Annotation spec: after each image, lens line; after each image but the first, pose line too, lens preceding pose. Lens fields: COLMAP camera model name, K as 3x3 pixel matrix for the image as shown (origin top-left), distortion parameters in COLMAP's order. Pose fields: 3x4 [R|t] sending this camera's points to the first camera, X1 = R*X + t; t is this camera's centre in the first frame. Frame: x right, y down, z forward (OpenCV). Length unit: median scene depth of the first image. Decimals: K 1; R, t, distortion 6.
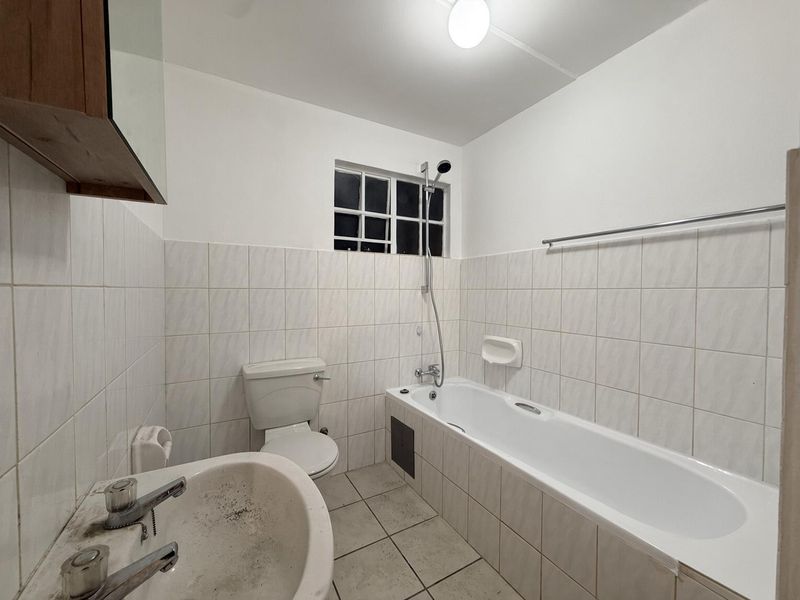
lens RADIAL K [[319.6, 0, 400.2], [0, 319.6, 297.4], [0, 0, 1]] dist [-0.001585, -0.000054]
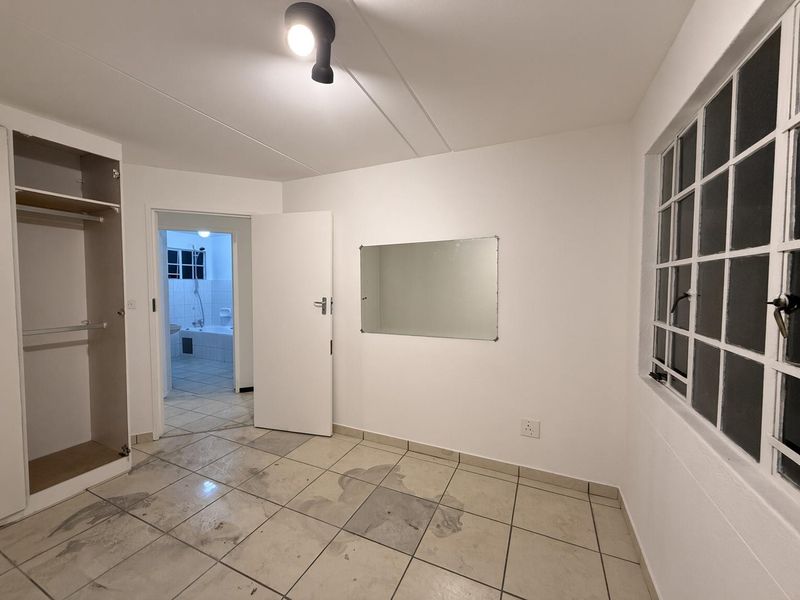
lens RADIAL K [[319.6, 0, 396.5], [0, 319.6, 301.0], [0, 0, 1]] dist [-0.001585, -0.000054]
pose [[0.813859, -0.027548, 0.580408, -0.106235], [0.016278, 0.999564, 0.024619, 0.010655], [-0.580834, -0.010588, 0.813953, -2.142358]]
